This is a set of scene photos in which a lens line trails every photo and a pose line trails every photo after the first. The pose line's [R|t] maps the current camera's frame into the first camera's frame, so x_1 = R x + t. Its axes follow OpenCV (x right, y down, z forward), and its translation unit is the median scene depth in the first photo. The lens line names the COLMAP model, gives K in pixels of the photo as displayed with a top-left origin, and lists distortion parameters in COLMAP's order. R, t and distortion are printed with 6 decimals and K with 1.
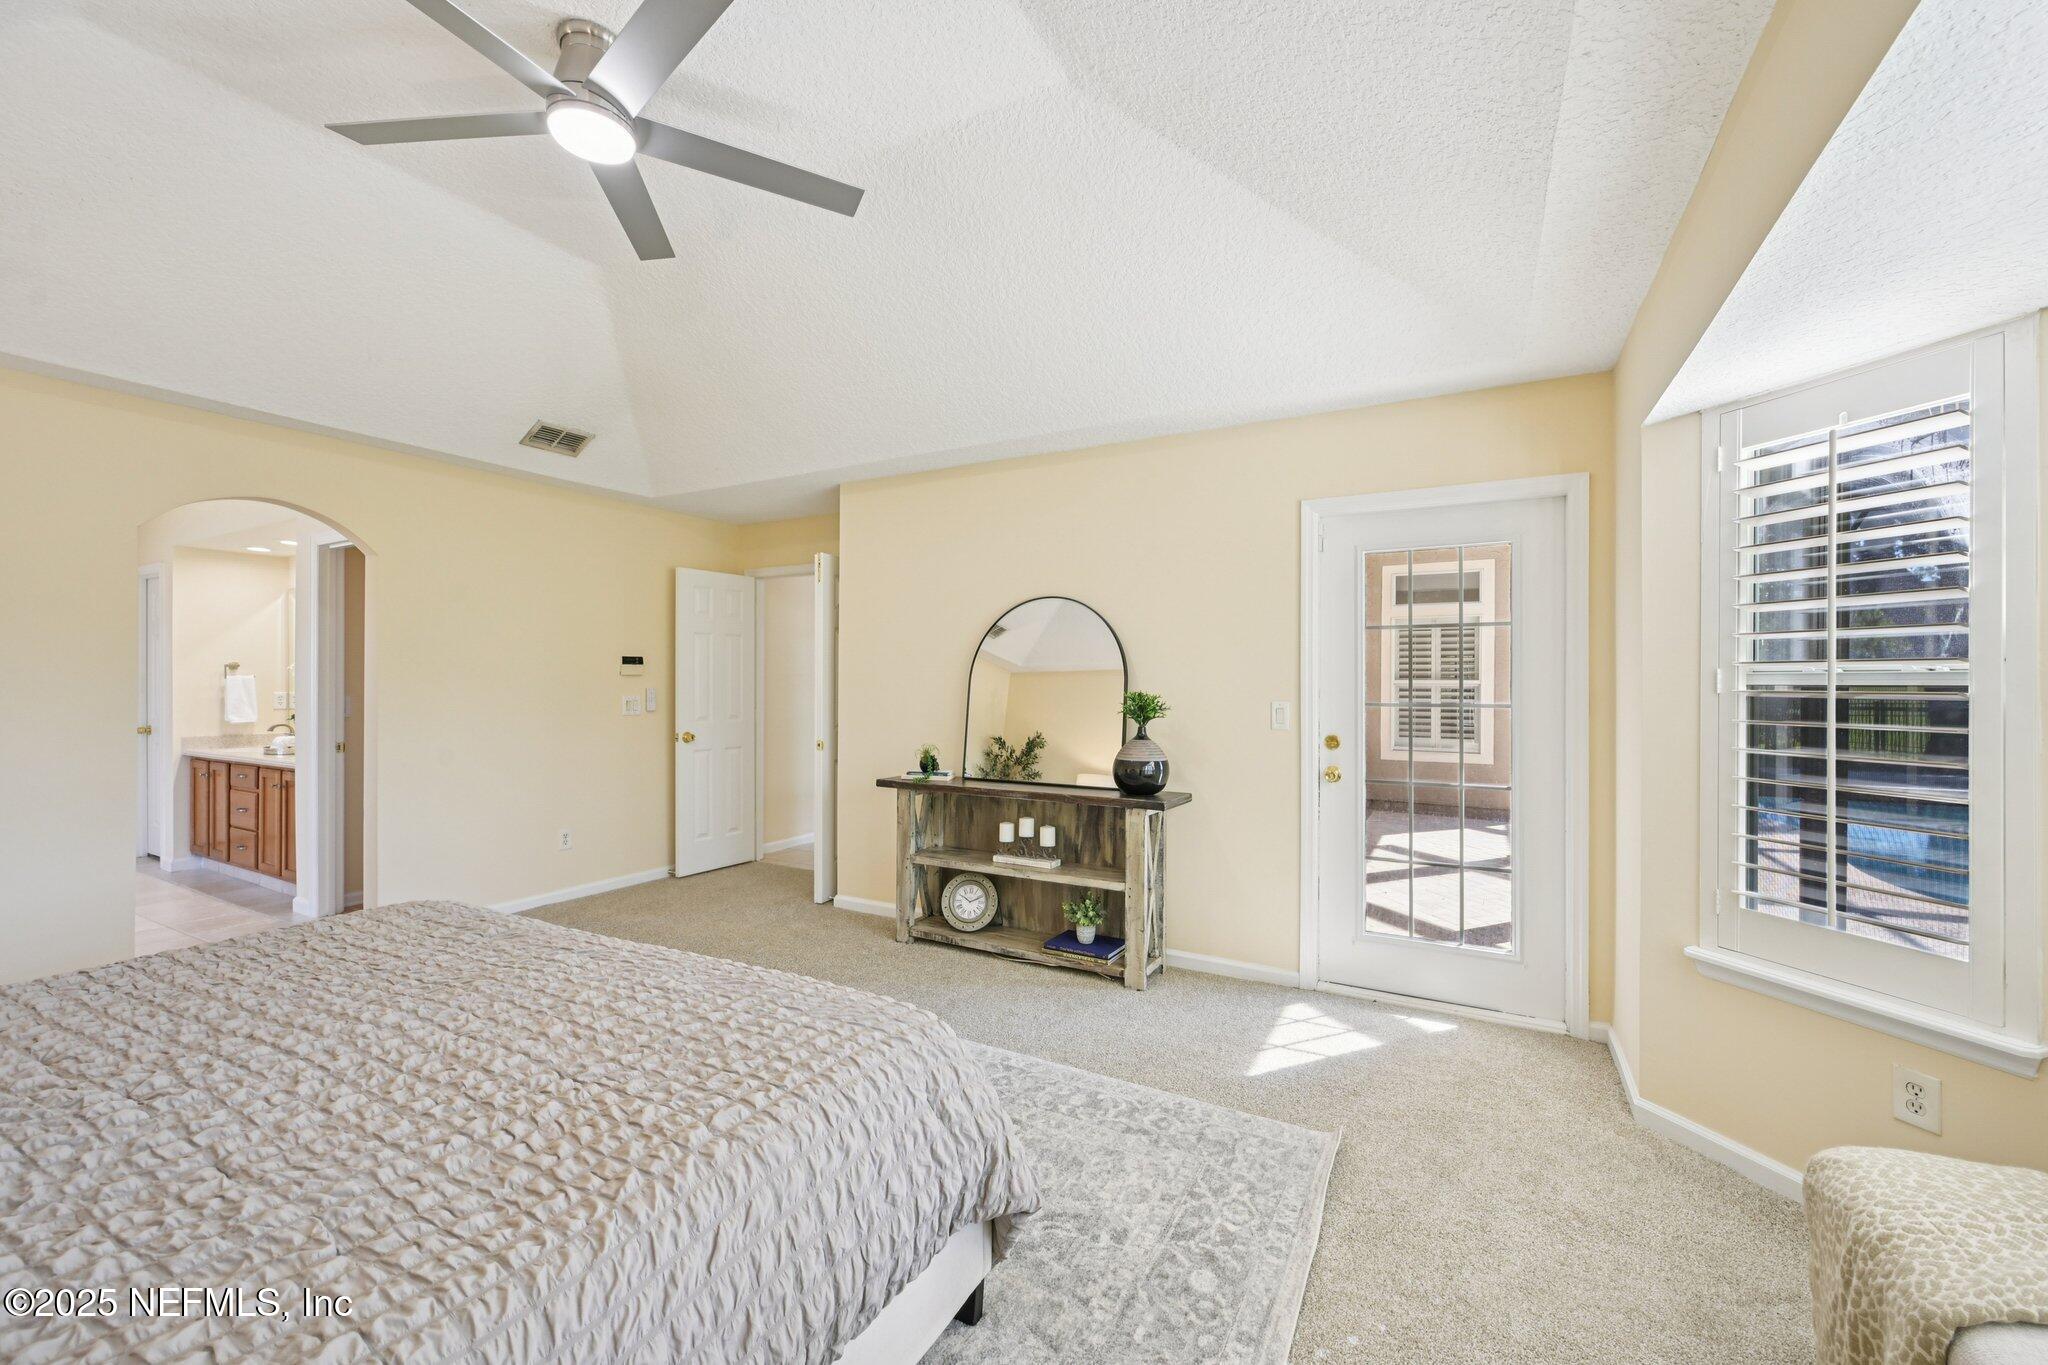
lens RADIAL K [[801.4, 0, 1026.0], [0, 801.4, 681.9], [0, 0, 1]] dist [0.002349, -0.000112]
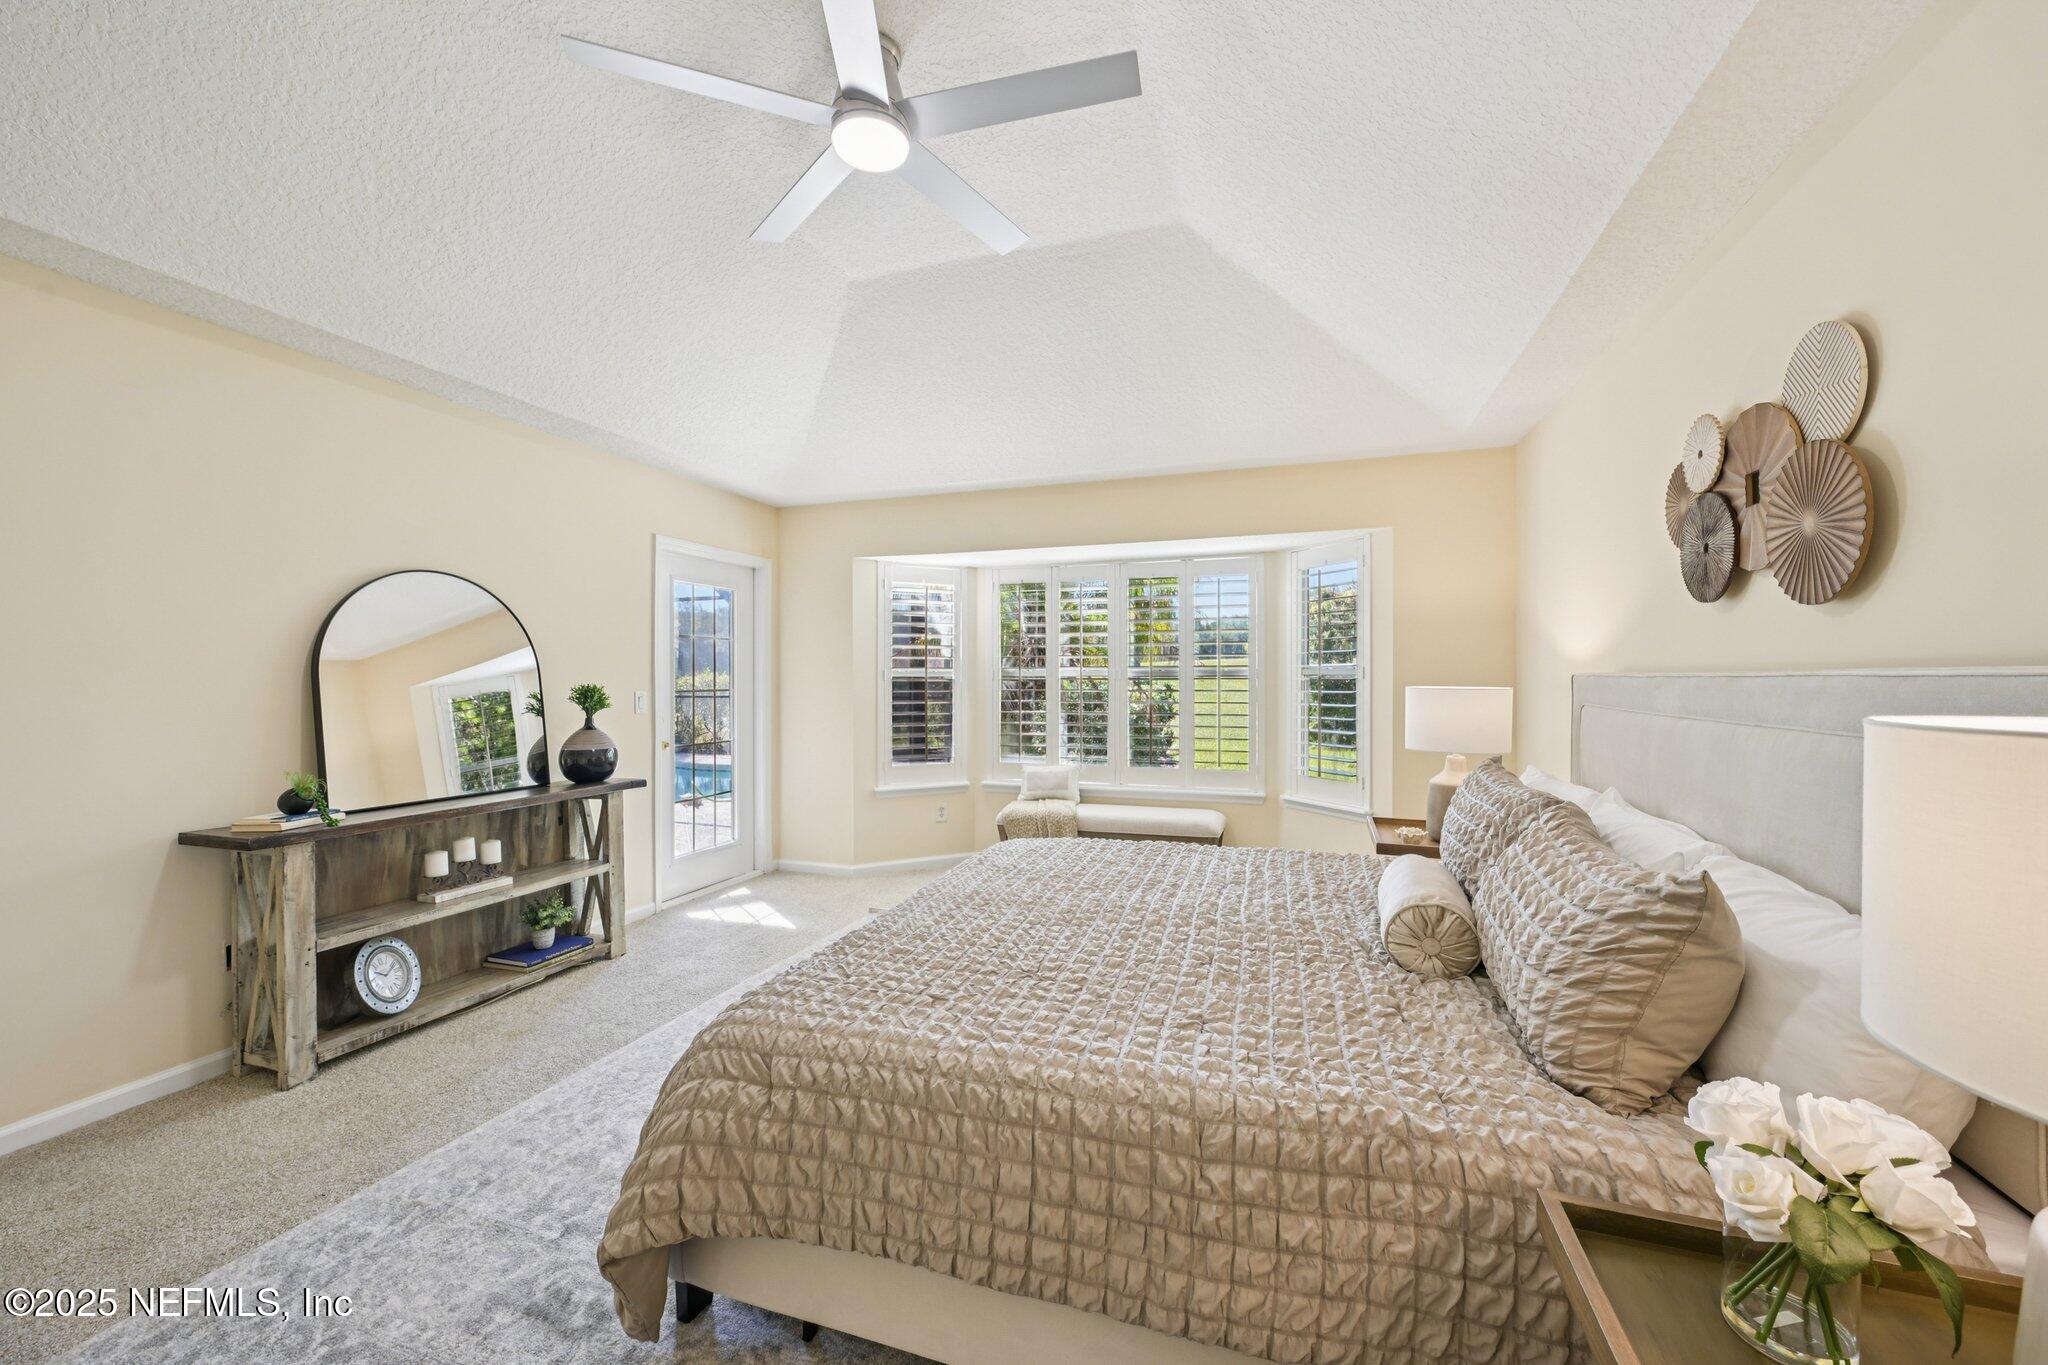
lens RADIAL K [[801.4, 0, 1030.2], [0, 801.4, 682.4], [0, 0, 1]] dist [0.002349, -0.000112]
pose [[-0.171267, -0.010462, 0.985169, -0.933500], [-0.003401, 0.999944, 0.010028, -0.003199], [-0.985219, -0.001633, -0.171293, 0.570860]]
